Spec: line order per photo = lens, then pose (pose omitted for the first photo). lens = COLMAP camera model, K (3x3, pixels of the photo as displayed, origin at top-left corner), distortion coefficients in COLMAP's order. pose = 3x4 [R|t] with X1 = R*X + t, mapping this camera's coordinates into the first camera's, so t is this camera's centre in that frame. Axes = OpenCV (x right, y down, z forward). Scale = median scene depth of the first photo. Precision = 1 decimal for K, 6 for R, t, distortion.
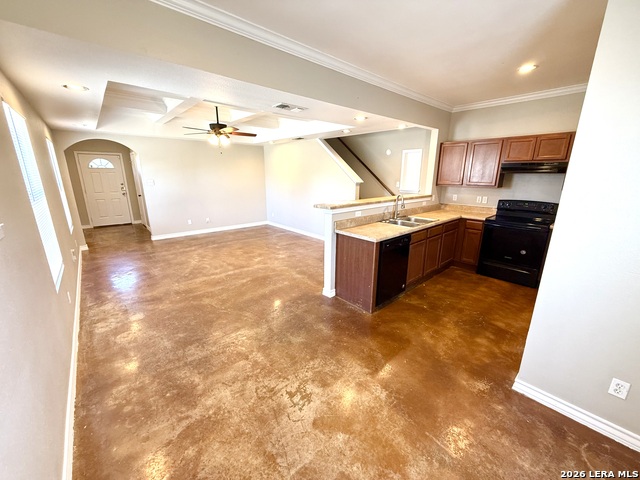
lens RADIAL K [[255.4, 0, 318.7], [0, 255.4, 240.1], [0, 0, 1]] dist [-0.000117, 0.000327]
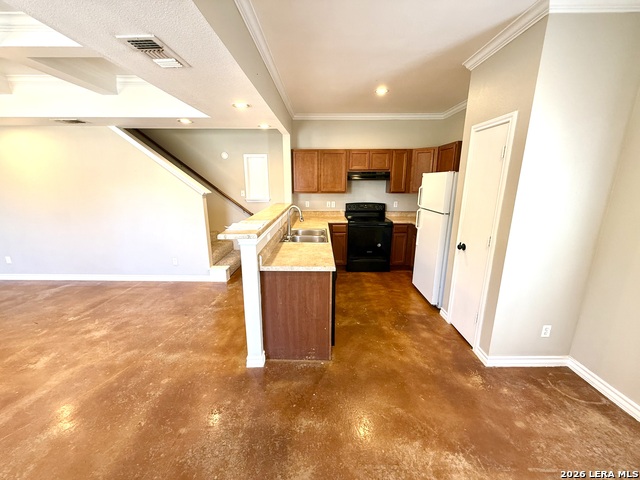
lens RADIAL K [[255.4, 0, 319.8], [0, 255.4, 240.1], [0, 0, 1]] dist [-0.000117, 0.000327]
pose [[0.670777, -0.174028, 0.720952, -0.215315], [0.190716, 0.979865, 0.059083, -0.085432], [-0.716719, 0.097866, 0.690461, 0.306715]]
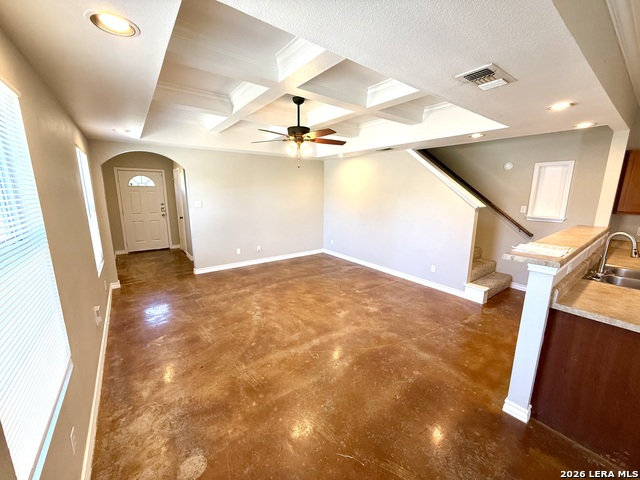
lens RADIAL K [[255.4, 0, 318.6], [0, 255.4, 240.2], [0, 0, 1]] dist [-0.000117, 0.000327]
pose [[0.996462, 0.019547, -0.081736, -0.275498], [-0.024823, 0.997638, -0.064043, -0.090706], [0.080291, 0.065846, 0.994594, 0.305380]]
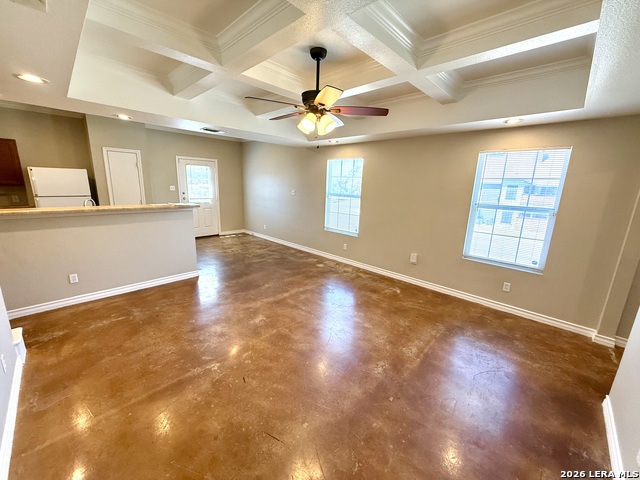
lens RADIAL K [[255.4, 0, 319.4], [0, 255.4, 239.0], [0, 0, 1]] dist [-0.000117, 0.000327]
pose [[-0.996068, -0.021184, -0.086017, -0.362144], [-0.058429, 0.886942, 0.458170, -0.436522], [0.066587, 0.461394, -0.884693, 1.626326]]
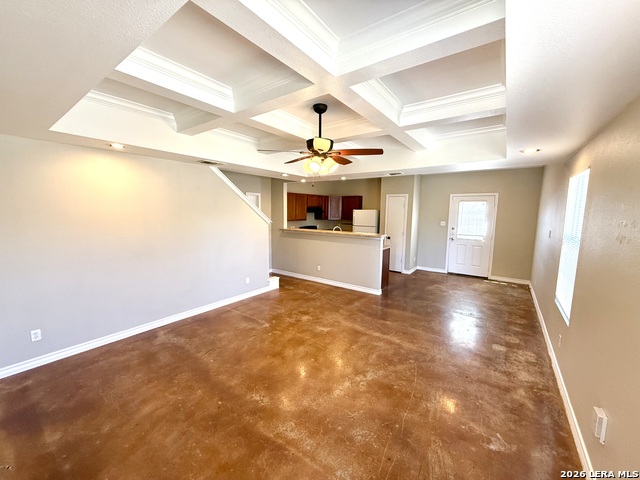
lens RADIAL K [[255.4, 0, 318.9], [0, 255.4, 238.5], [0, 0, 1]] dist [-0.000117, 0.000327]
pose [[-0.213078, -0.115618, 0.970170, -1.025498], [0.238673, 0.956731, 0.166437, -0.337848], [-0.947435, 0.267018, -0.176264, 1.185278]]
